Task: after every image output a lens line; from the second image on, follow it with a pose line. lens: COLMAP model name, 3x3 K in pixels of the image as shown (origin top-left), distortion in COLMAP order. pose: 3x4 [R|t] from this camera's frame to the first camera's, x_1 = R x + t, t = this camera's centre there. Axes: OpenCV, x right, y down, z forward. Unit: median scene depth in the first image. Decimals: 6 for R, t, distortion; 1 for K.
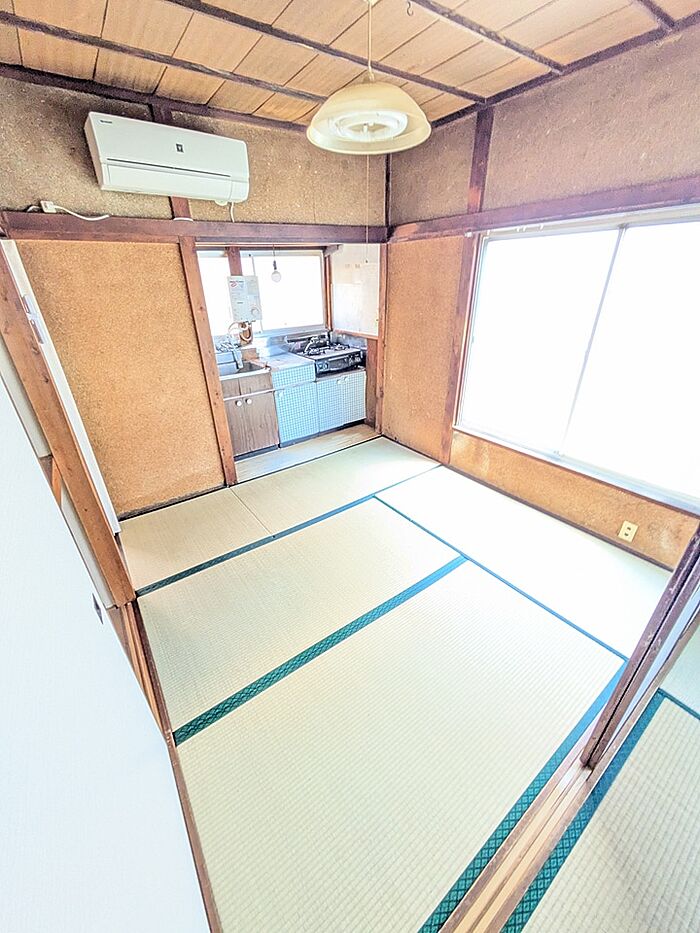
lens RADIAL K [[367.6, 0, 349.1], [0, 367.6, 467.8], [0, 0, 1]] dist [-0.000054, 0.001600]
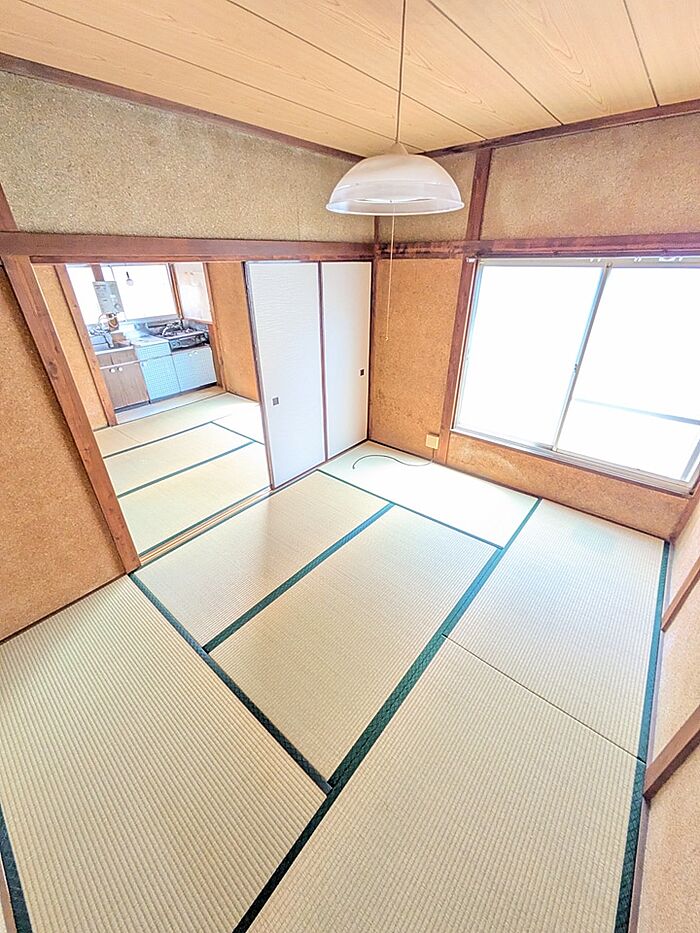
lens RADIAL K [[367.6, 0, 348.7], [0, 367.6, 466.2], [0, 0, 1]] dist [-0.000054, 0.001600]
pose [[0.969922, -0.104614, 0.219790, 0.221896], [0.097808, 0.994333, 0.041654, 0.207556], [-0.222902, -0.018904, 0.974658, -0.568440]]
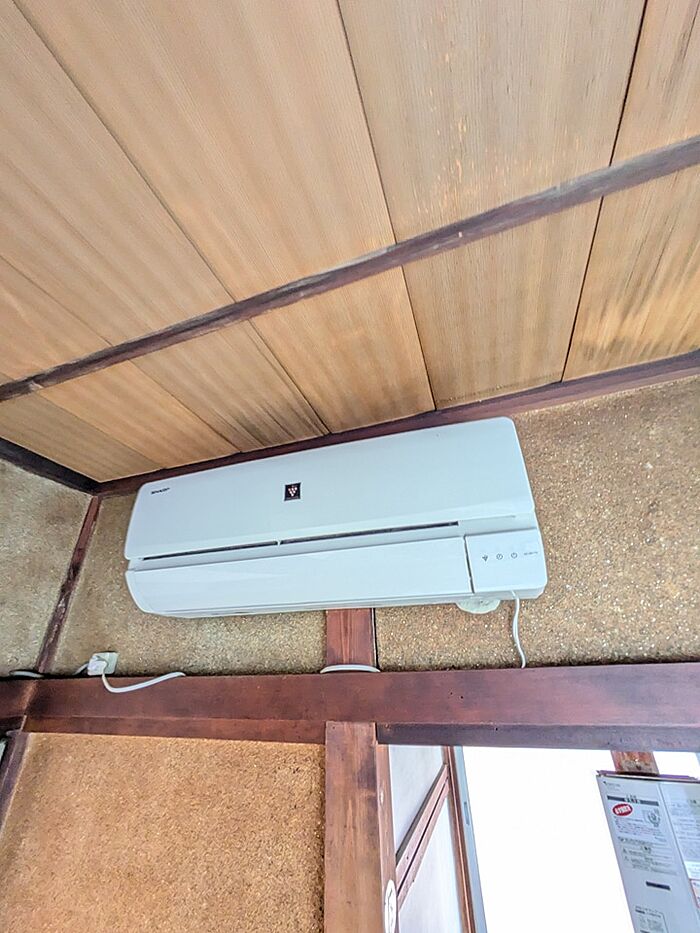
lens RADIAL K [[367.6, 0, 350.7], [0, 367.6, 468.6], [0, 0, 1]] dist [-0.000054, 0.001600]
pose [[0.562817, -0.371078, -0.738605, -0.090896], [-0.376245, 0.680621, -0.628645, -0.369156], [0.735987, 0.631709, 0.243449, 0.505606]]
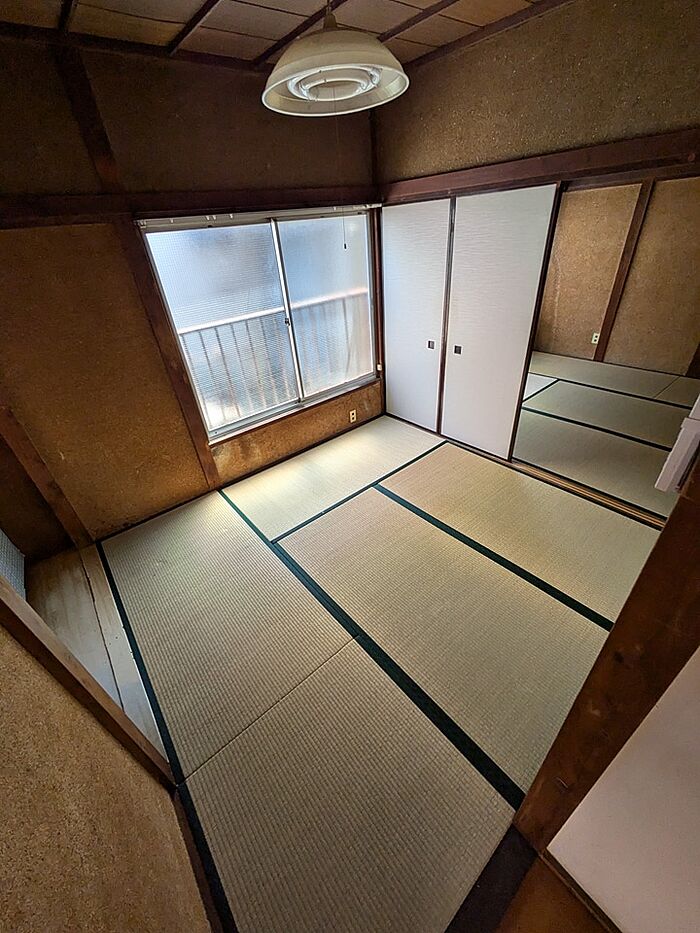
lens RADIAL K [[367.6, 0, 351.2], [0, 367.6, 465.3], [0, 0, 1]] dist [-0.000054, 0.001600]
pose [[-0.062866, -0.521636, 0.850849, -0.439429], [0.530111, 0.704875, 0.471311, -0.269155], [-0.845594, 0.480674, 0.232213, 0.463069]]
